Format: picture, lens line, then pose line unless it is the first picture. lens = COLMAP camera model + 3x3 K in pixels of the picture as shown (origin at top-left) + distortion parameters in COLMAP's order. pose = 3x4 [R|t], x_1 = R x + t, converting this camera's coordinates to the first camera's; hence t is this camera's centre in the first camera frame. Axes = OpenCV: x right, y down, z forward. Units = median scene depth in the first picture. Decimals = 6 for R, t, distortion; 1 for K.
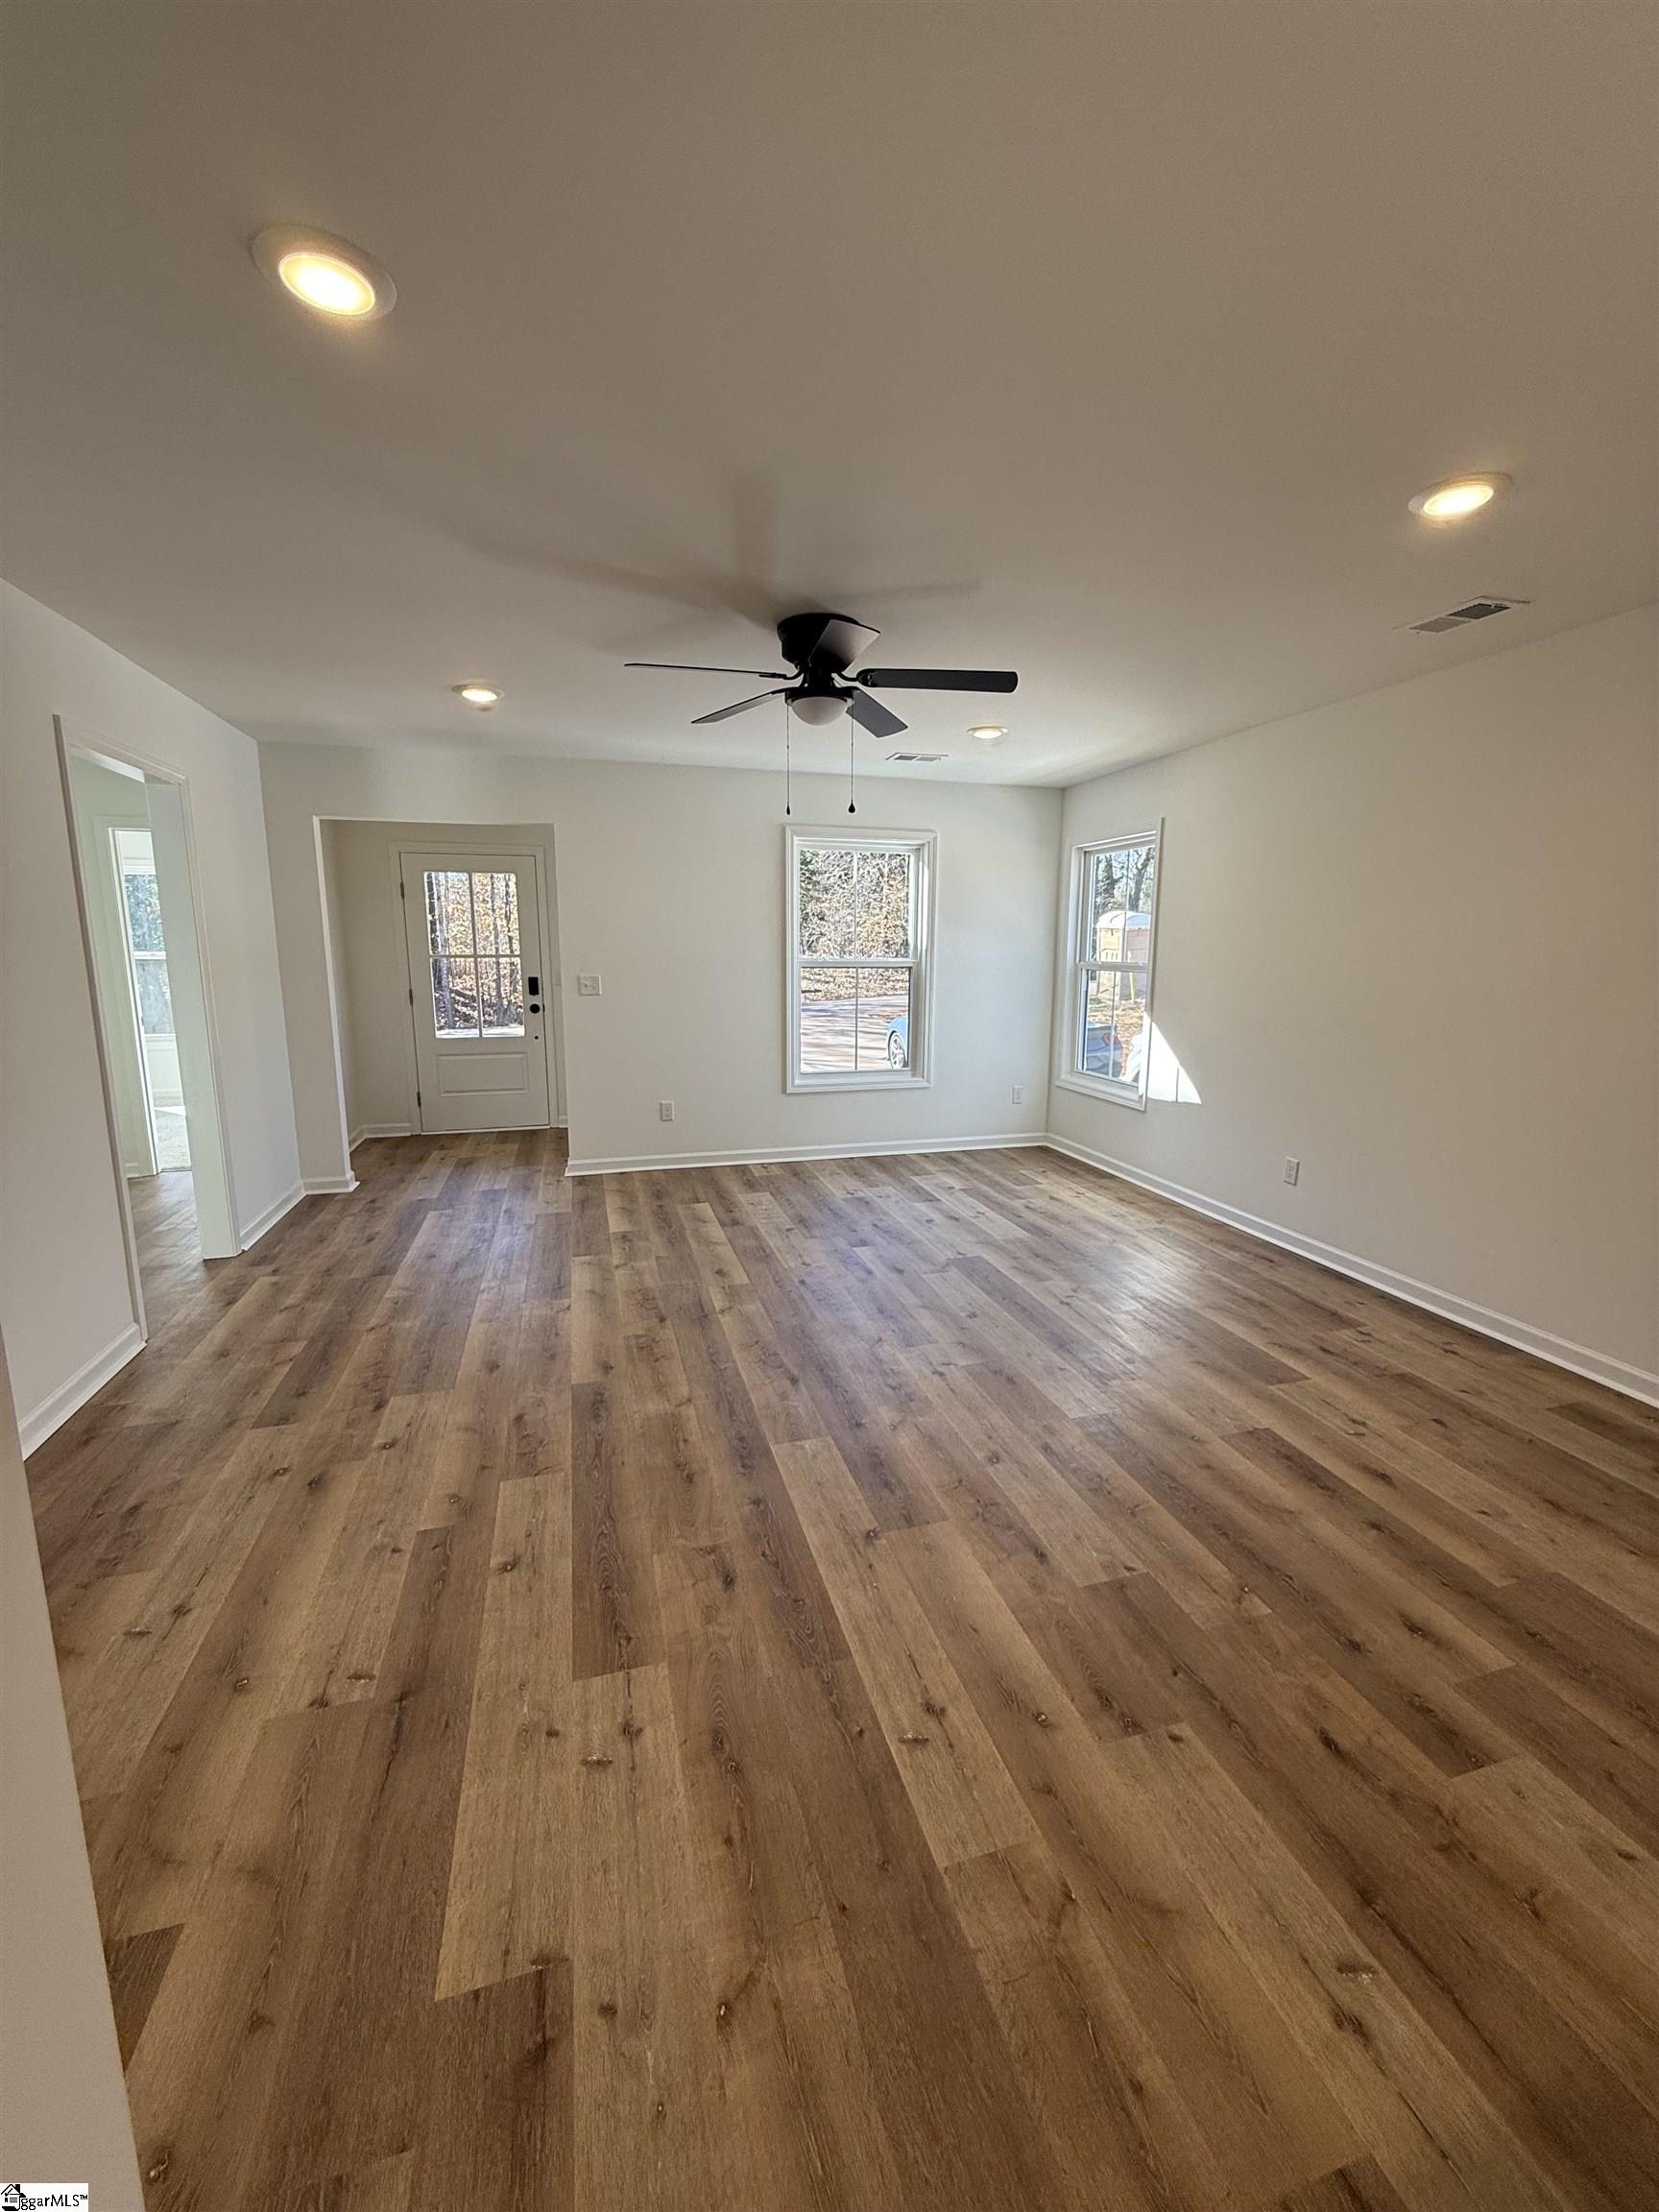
lens RADIAL K [[891.1, 0, 831.3], [0, 891.1, 1103.3], [0, 0, 1]] dist [0.001300, 0.000009]
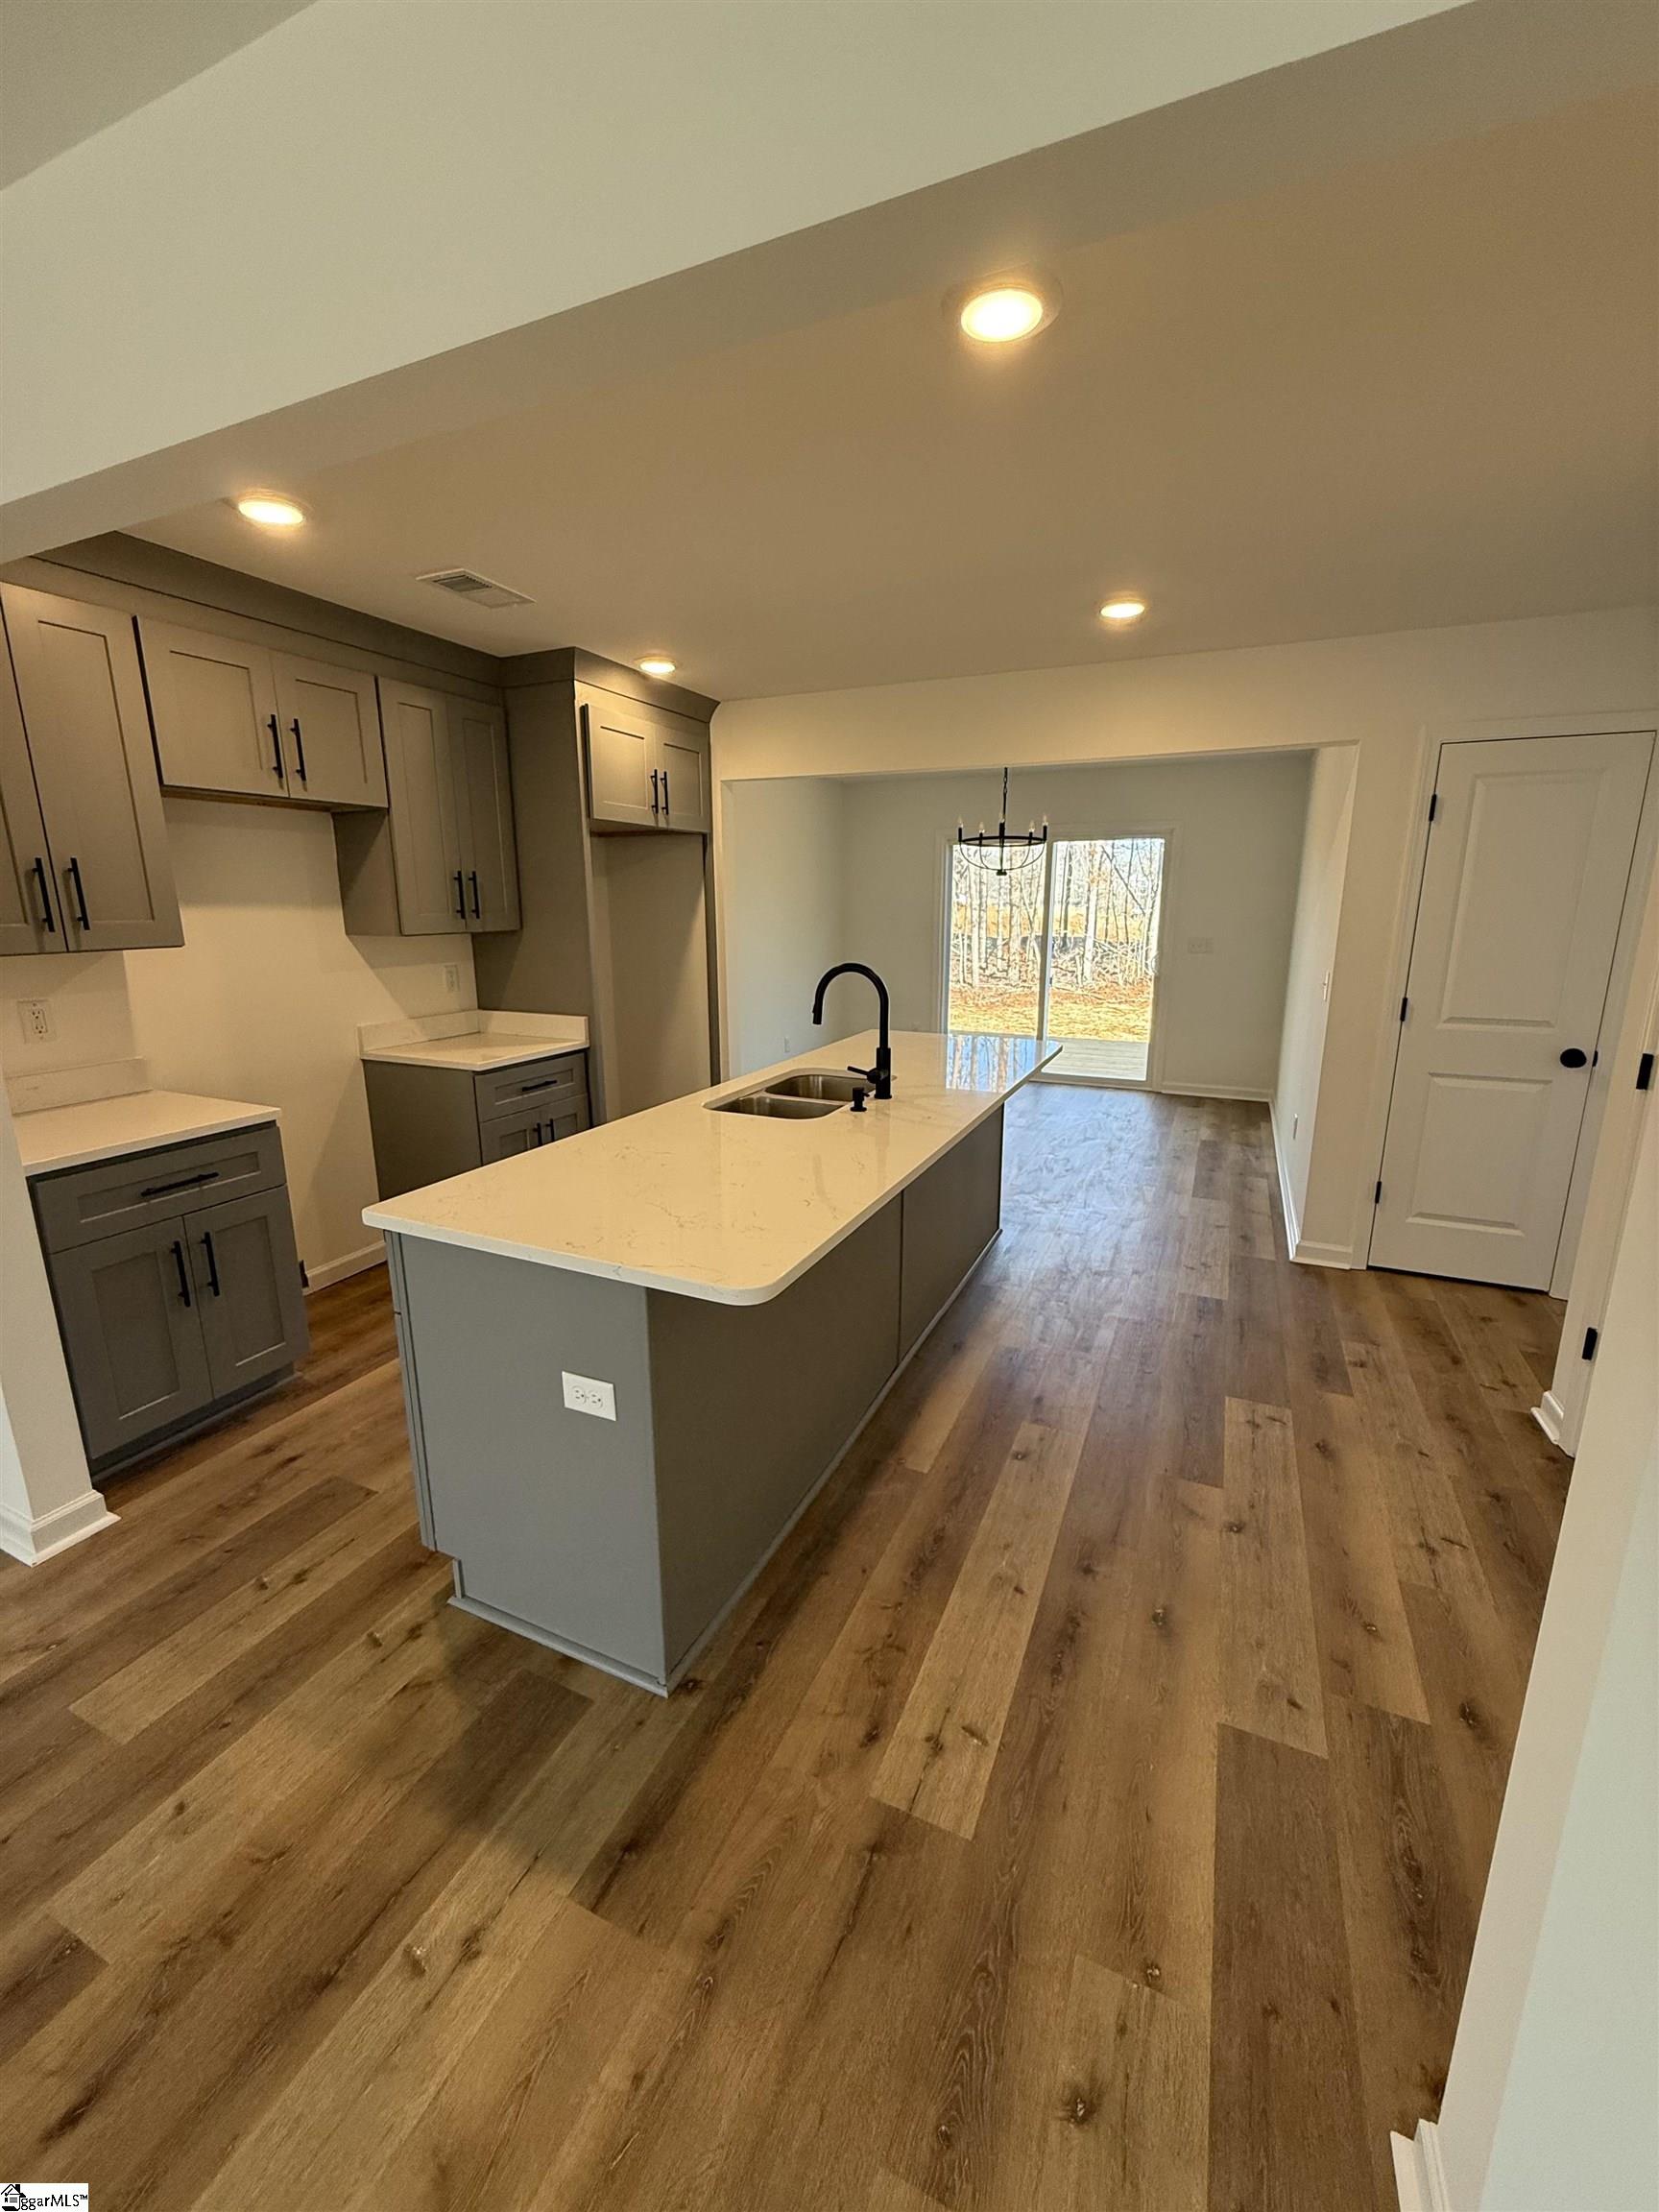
lens RADIAL K [[891.1, 0, 829.0], [0, 891.1, 1105.3], [0, 0, 1]] dist [0.001300, 0.000009]
pose [[-0.763732, -0.149402, 0.628007, -0.284443], [0.110453, 0.928259, 0.355156, -0.267342], [-0.636014, 0.340609, -0.692439, 1.097882]]
